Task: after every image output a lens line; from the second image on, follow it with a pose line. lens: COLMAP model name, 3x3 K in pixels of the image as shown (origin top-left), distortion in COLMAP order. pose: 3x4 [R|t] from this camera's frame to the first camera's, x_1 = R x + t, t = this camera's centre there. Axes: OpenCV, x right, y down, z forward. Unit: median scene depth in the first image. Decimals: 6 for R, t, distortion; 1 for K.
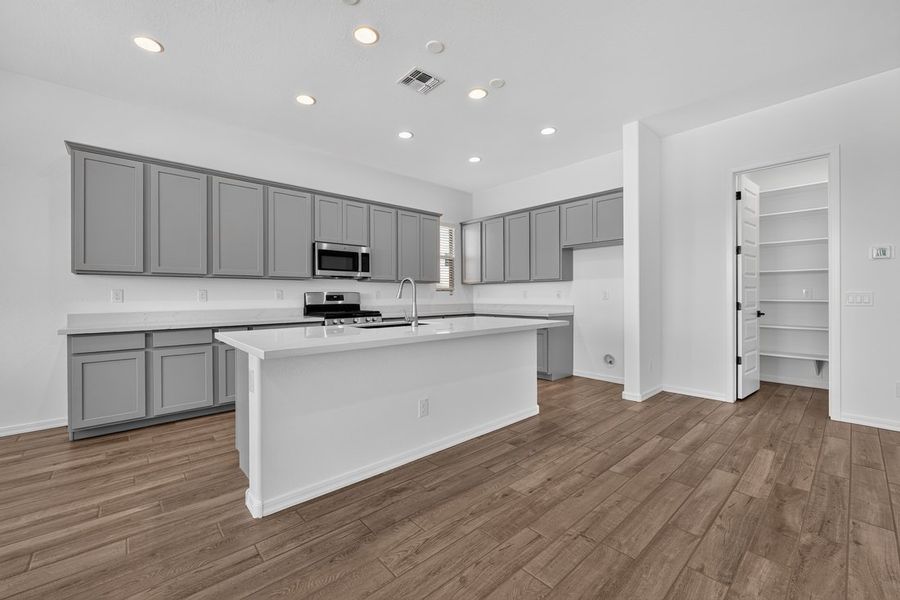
lens RADIAL K [[364.4, 0, 448.2], [0, 364.4, 297.3], [0, 0, 1]] dist [-0.000127, -0.000316]
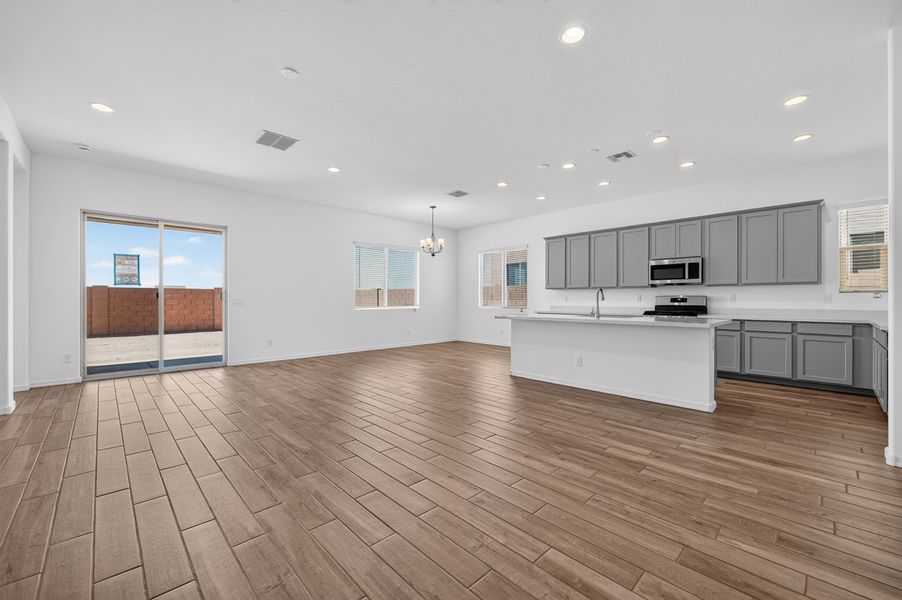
lens RADIAL K [[365.2, 0, 449.2], [0, 365.2, 297.3], [0, 0, 1]] dist [-0.000127, -0.000316]
pose [[0.033557, -0.000876, -0.999436, 1.446174], [-0.004783, 0.999988, -0.001037, -0.006146], [0.999425, 0.004815, 0.033553, 0.249816]]
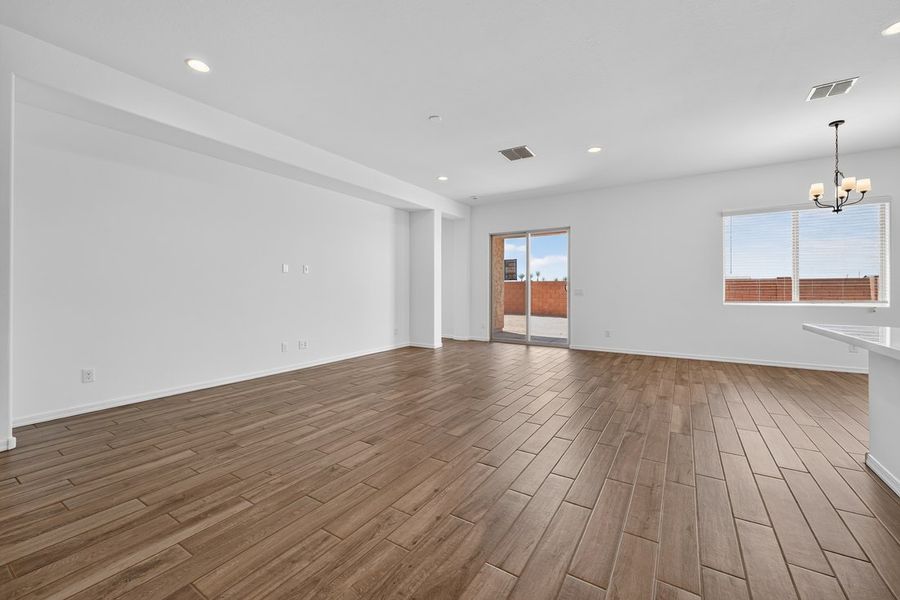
lens RADIAL K [[366.4, 0, 449.7], [0, 366.4, 287.2], [0, 0, 1]] dist [0.000754, -0.000069]
pose [[-0.962947, 0.000827, -0.269689, 0.752570], [0.000993, 0.999999, -0.000477, -0.008179], [0.269689, -0.000727, -0.962947, 1.121314]]
